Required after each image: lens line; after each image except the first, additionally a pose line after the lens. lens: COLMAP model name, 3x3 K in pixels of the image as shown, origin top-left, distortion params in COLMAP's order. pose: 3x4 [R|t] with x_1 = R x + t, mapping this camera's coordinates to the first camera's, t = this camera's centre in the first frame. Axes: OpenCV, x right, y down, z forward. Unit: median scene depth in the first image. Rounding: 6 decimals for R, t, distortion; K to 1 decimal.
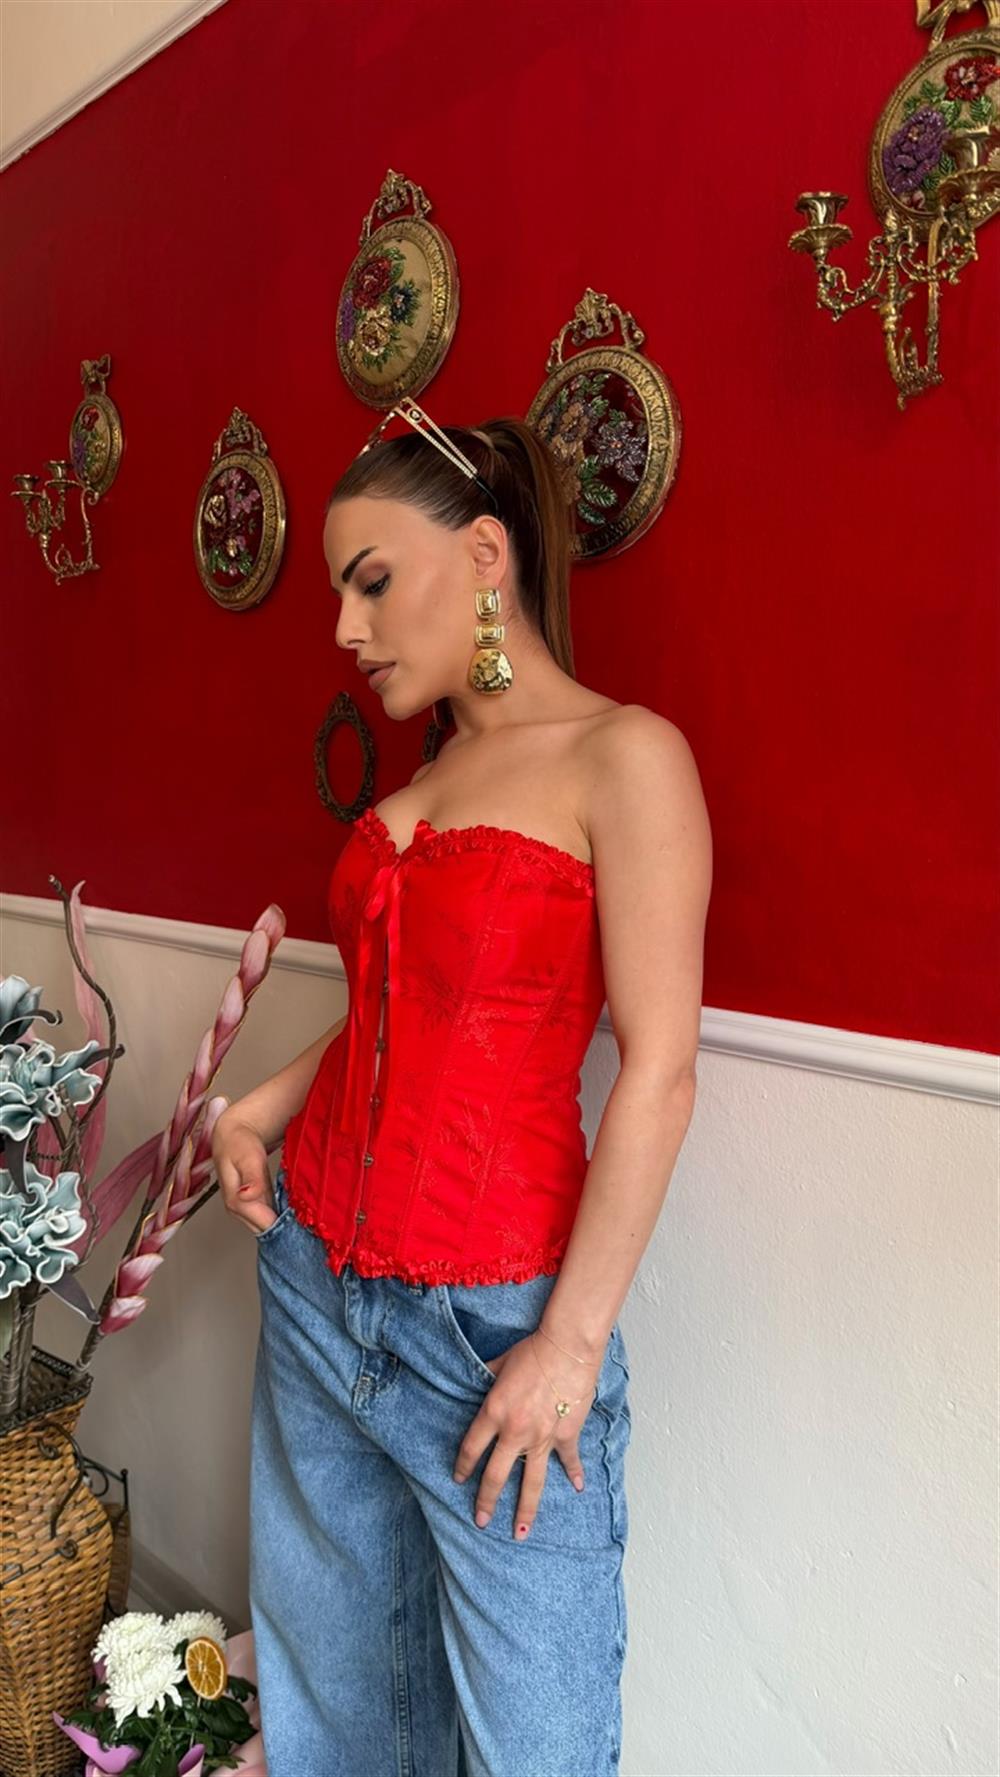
lens RADIAL K [[1211.5, 0, 492.7], [0, 1211.5, 901.8], [0, 0, 1]] dist [0.004882, -0.020966]
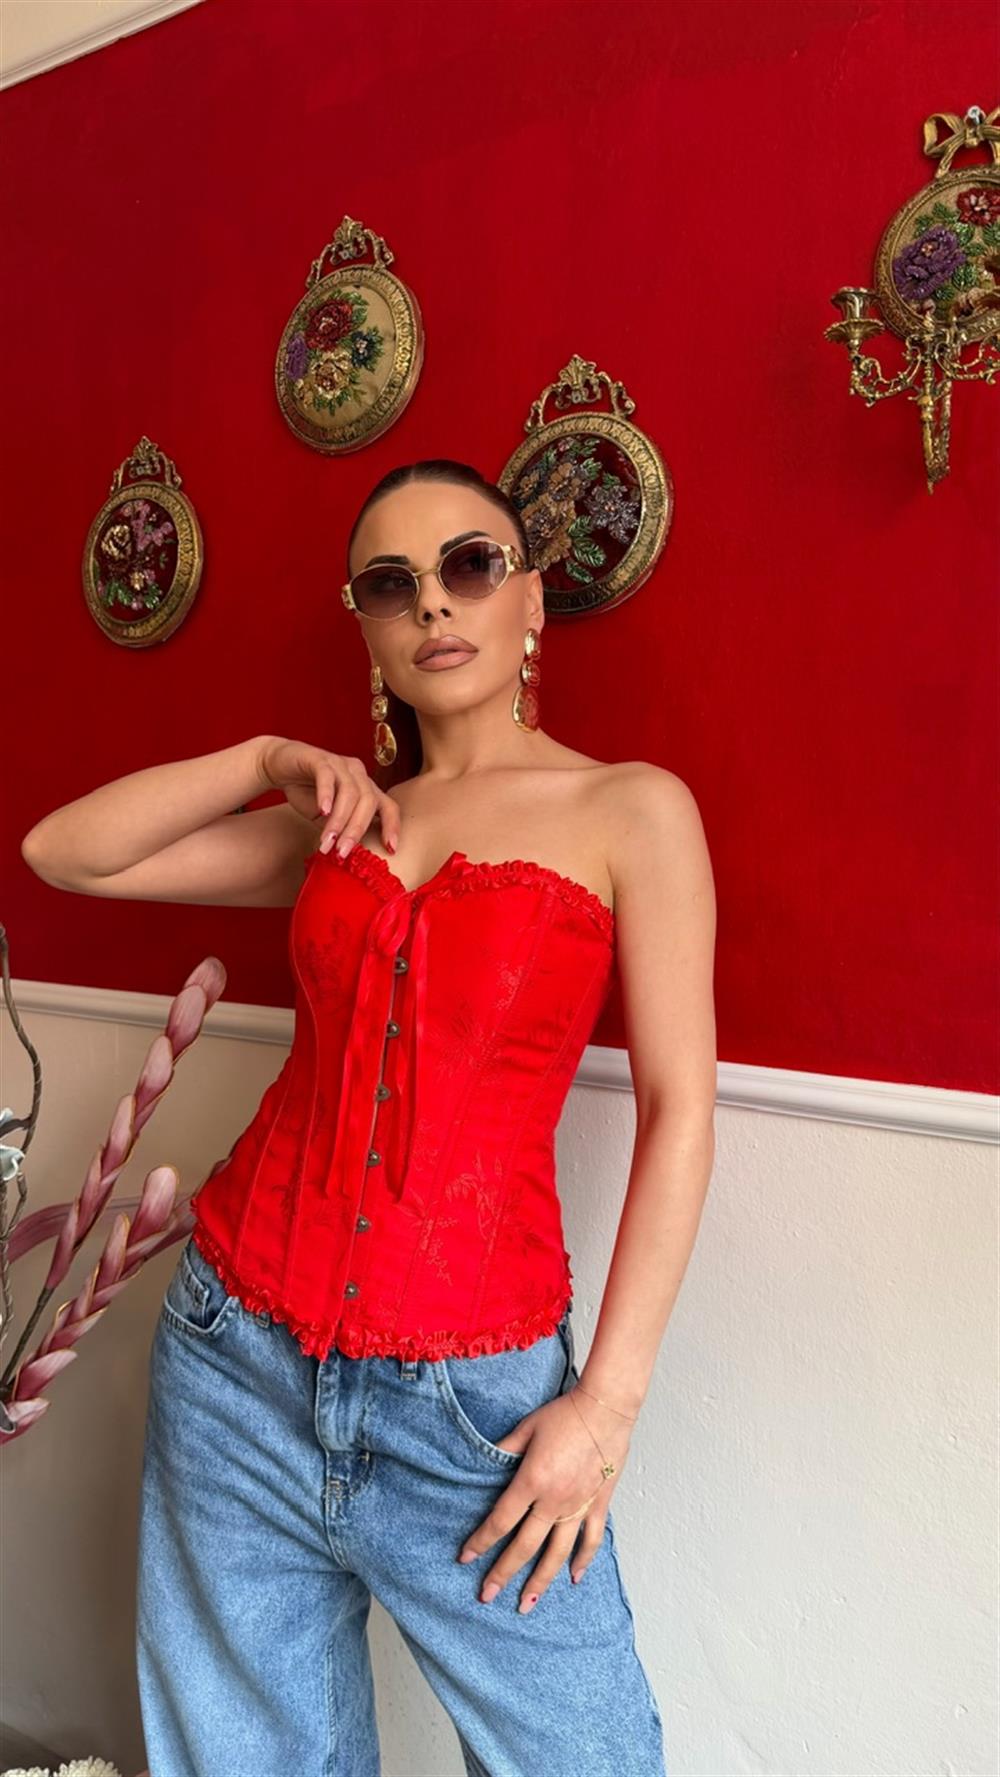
lens RADIAL K [[1211.5, 0, 491.7], [0, 1211.5, 907.3], [0, 0, 1]] dist [0.004882, -0.020966]
pose [[0.972188, 0.018517, 0.233469, -0.226121], [-0.004396, 0.998137, -0.060858, 0.022900], [-0.234161, 0.058139, 0.970458, 0.051064]]
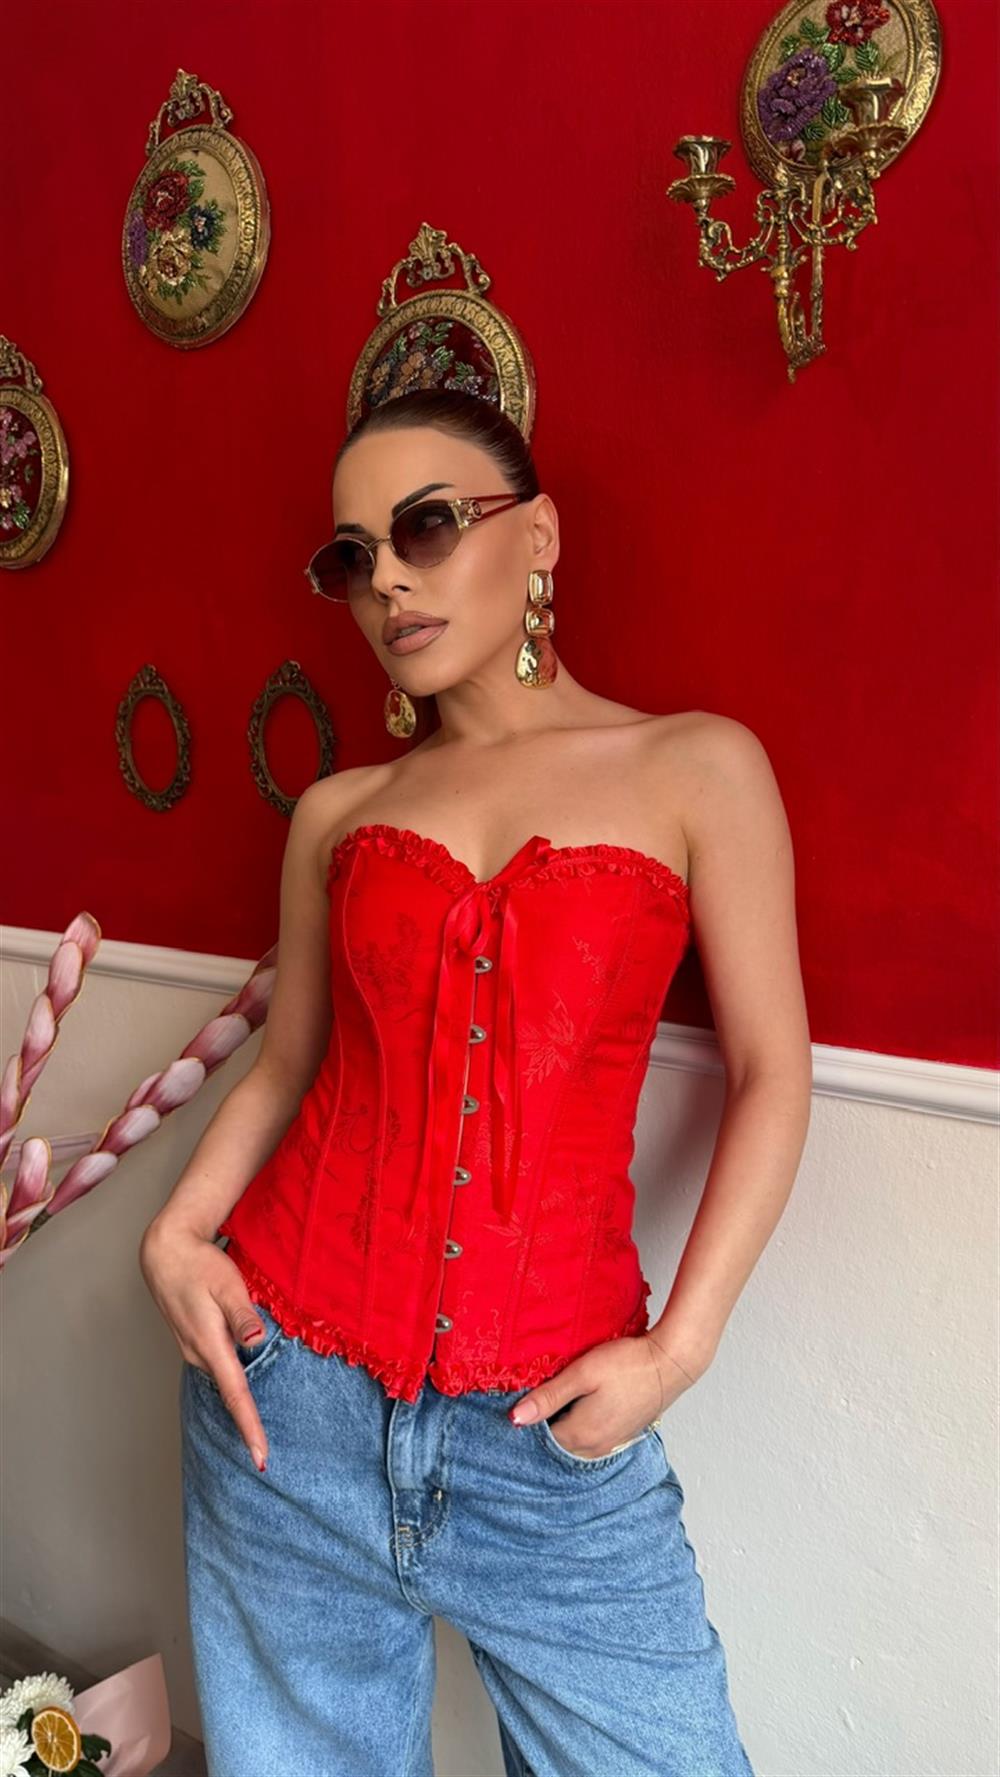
lens RADIAL K [[1211.5, 0, 488.1], [0, 1211.5, 897.8], [0, 0, 1]] dist [0.004882, -0.020966]
pose [[0.982333, -0.046198, 0.181349, -0.062299], [0.036356, 0.997699, 0.057222, -0.057357], [-0.183576, -0.049618, 0.981753, 0.084995]]
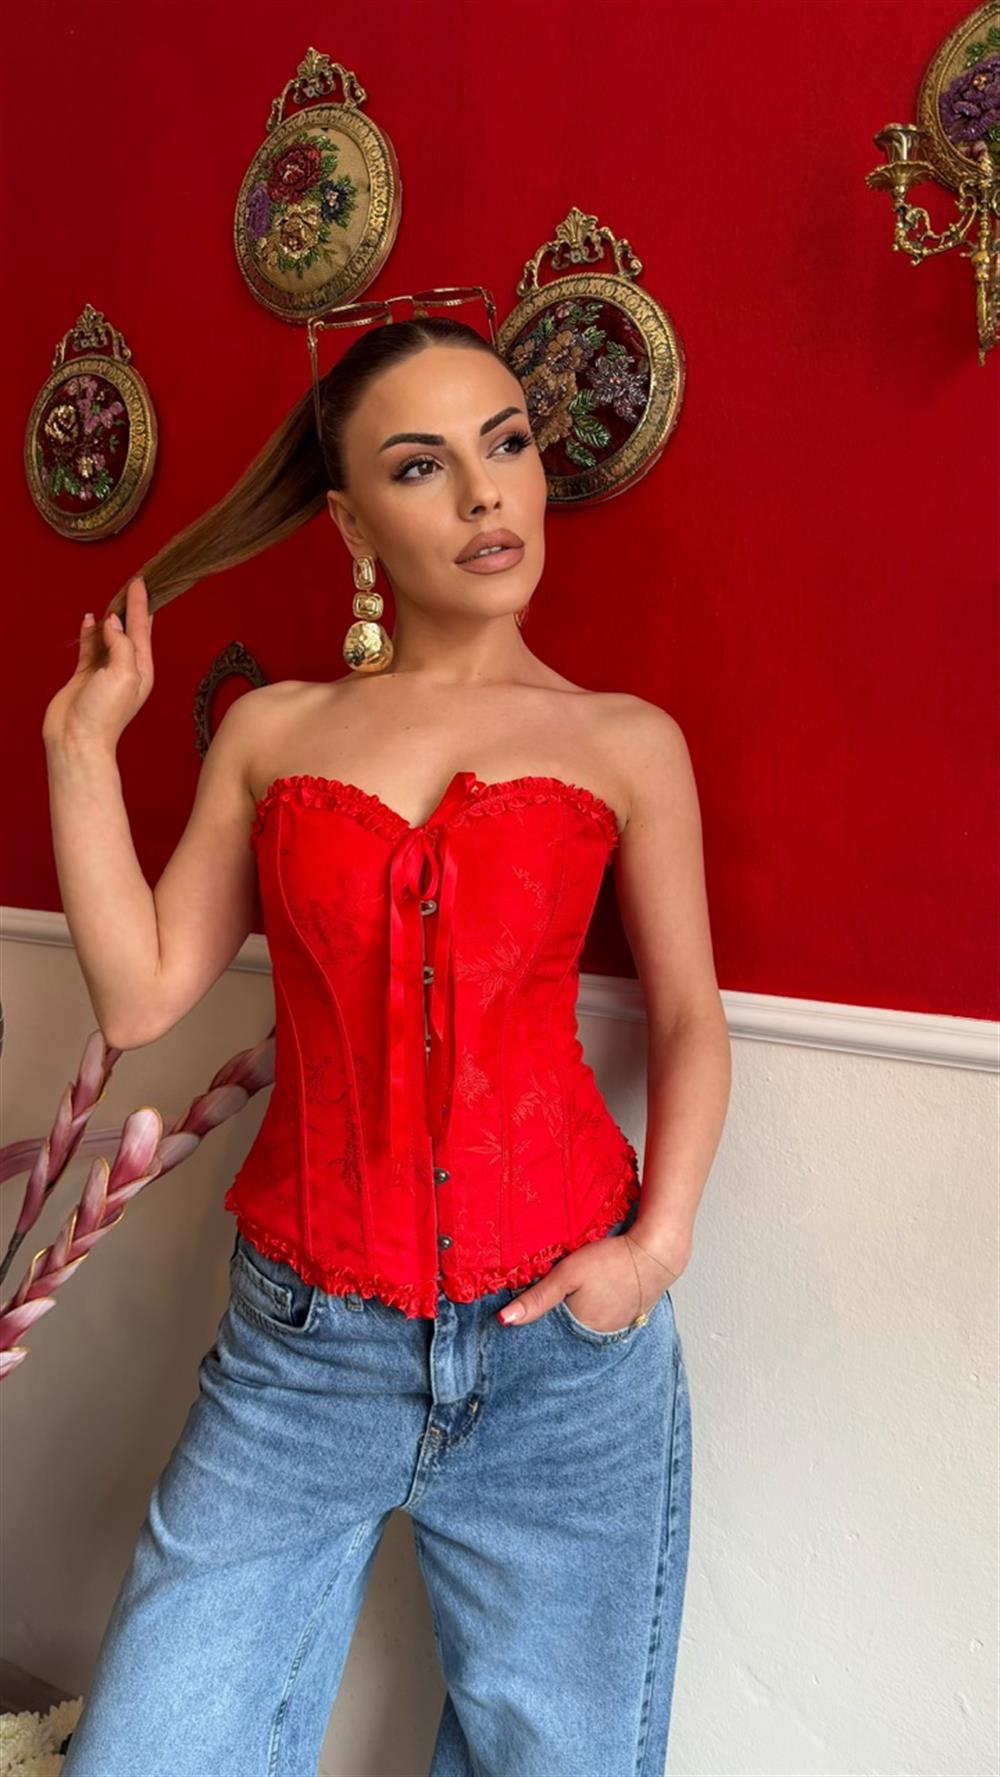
lens RADIAL K [[1211.5, 0, 482.1], [0, 1211.5, 903.7], [0, 0, 1]] dist [0.004882, -0.020966]
pose [[0.965082, -0.011277, 0.261707, -0.239889], [0.006363, 0.999787, 0.019619, 0.001518], [-0.261873, -0.017269, 0.964948, 0.129408]]
